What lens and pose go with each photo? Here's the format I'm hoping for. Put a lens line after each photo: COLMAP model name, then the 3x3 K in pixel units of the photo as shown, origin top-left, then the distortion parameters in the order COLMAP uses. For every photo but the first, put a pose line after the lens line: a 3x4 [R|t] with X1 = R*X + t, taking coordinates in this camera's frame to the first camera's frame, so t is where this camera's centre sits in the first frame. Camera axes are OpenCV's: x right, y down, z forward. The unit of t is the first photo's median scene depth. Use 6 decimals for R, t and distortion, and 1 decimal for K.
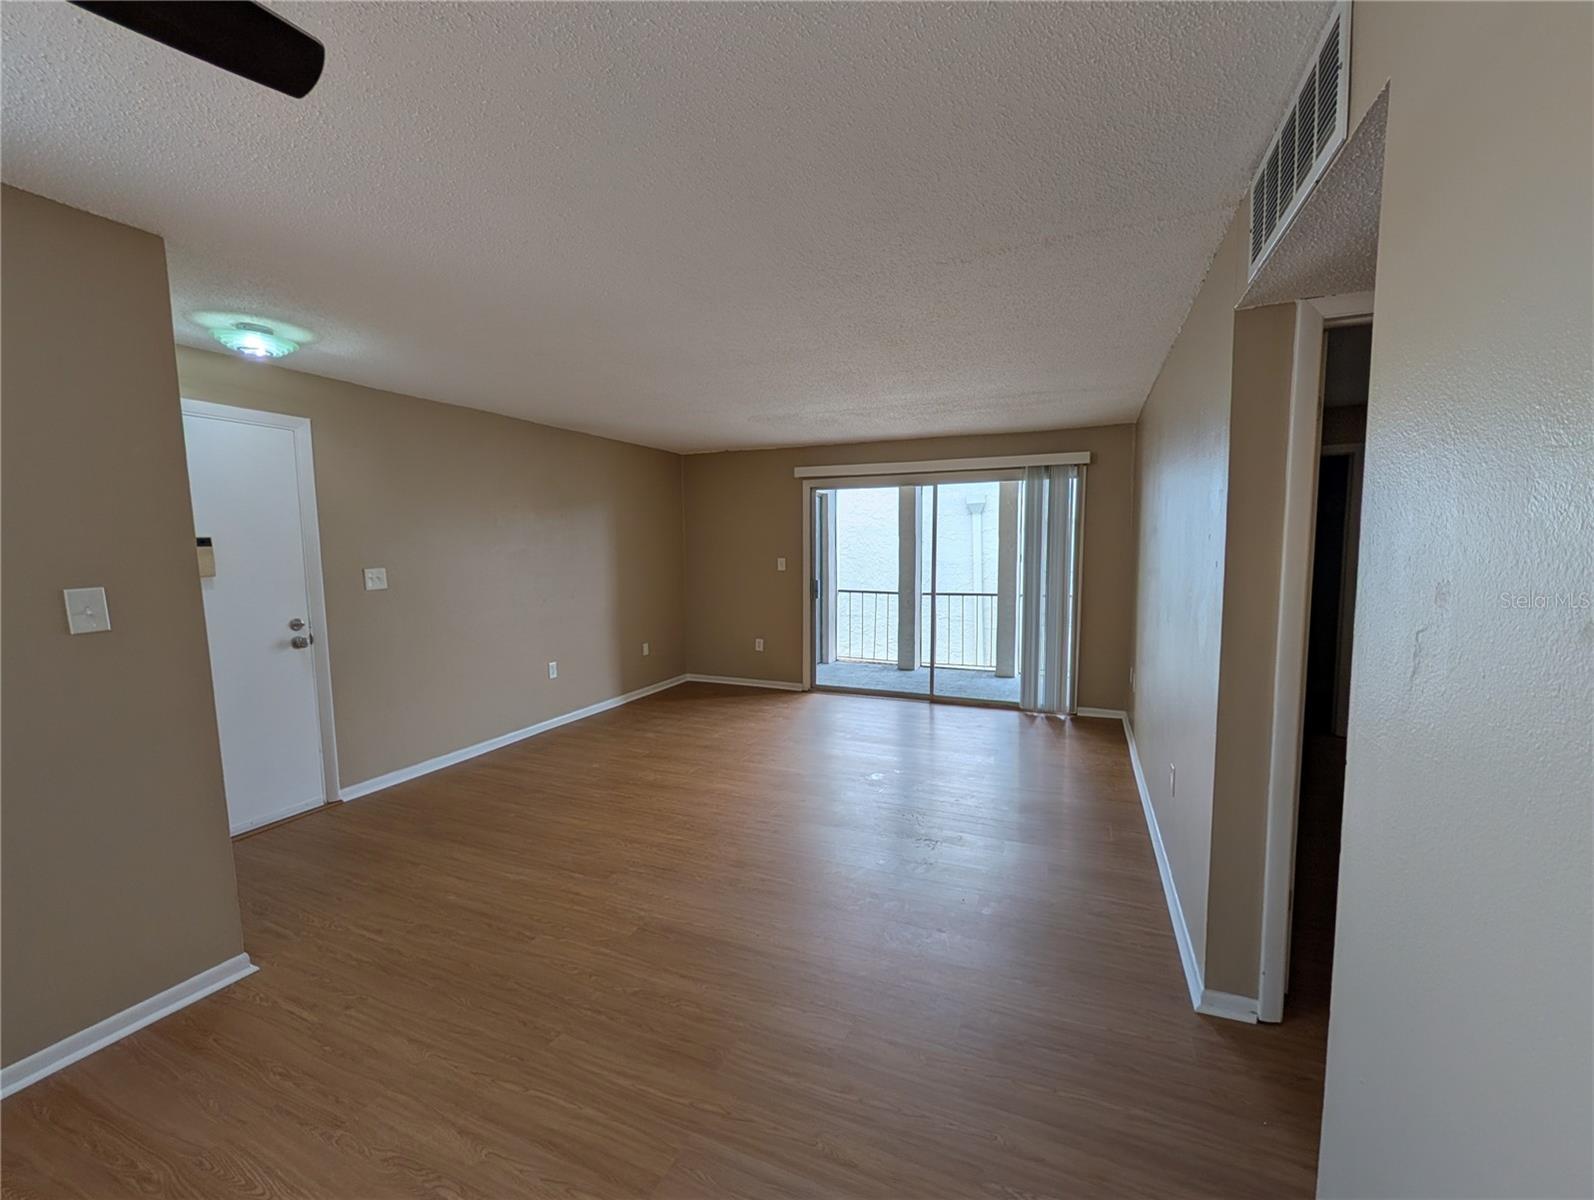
lens RADIAL K [[657.6, 0, 800.5], [0, 657.6, 609.9], [0, 0, 1]] dist [0.002213, 0.000041]
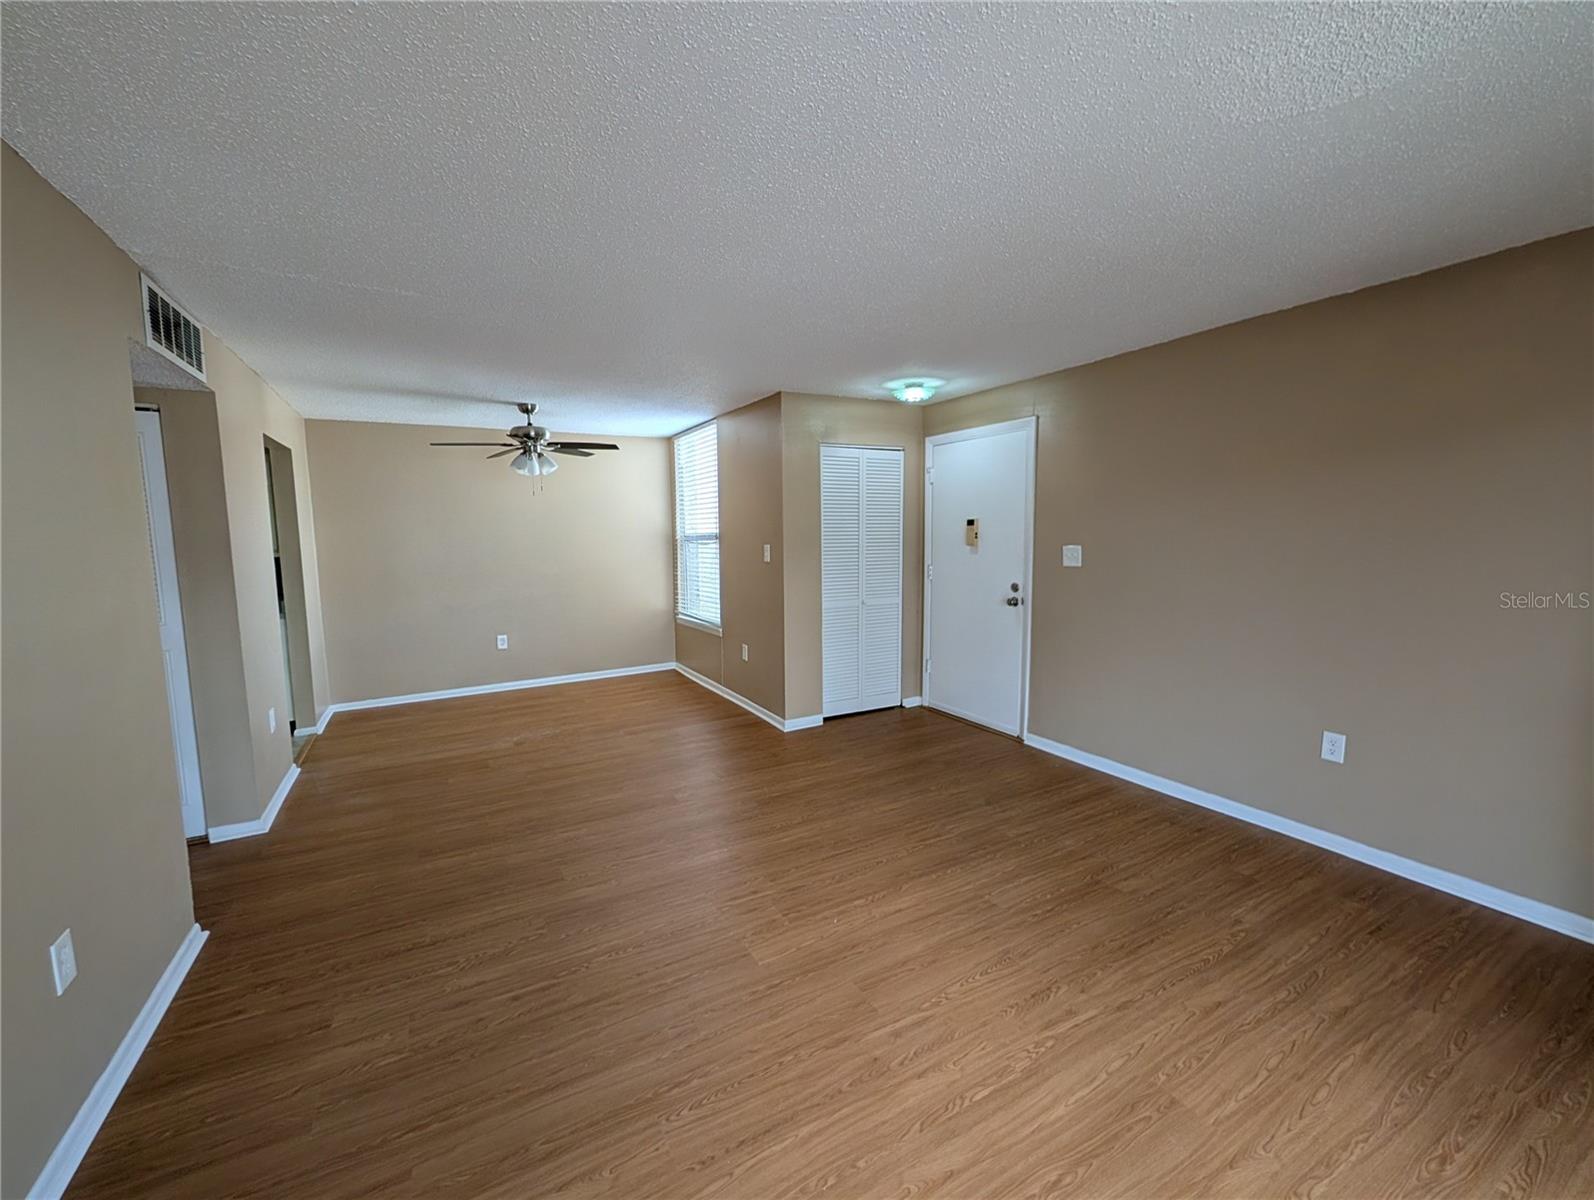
lens RADIAL K [[657.6, 0, 800.5], [0, 657.6, 609.9], [0, 0, 1]] dist [0.002213, 0.000041]
pose [[-0.618988, 0.102041, -0.778744, 0.434132], [-0.065983, 0.981263, 0.181025, -0.125469], [0.782624, 0.163436, -0.600657, 1.336323]]
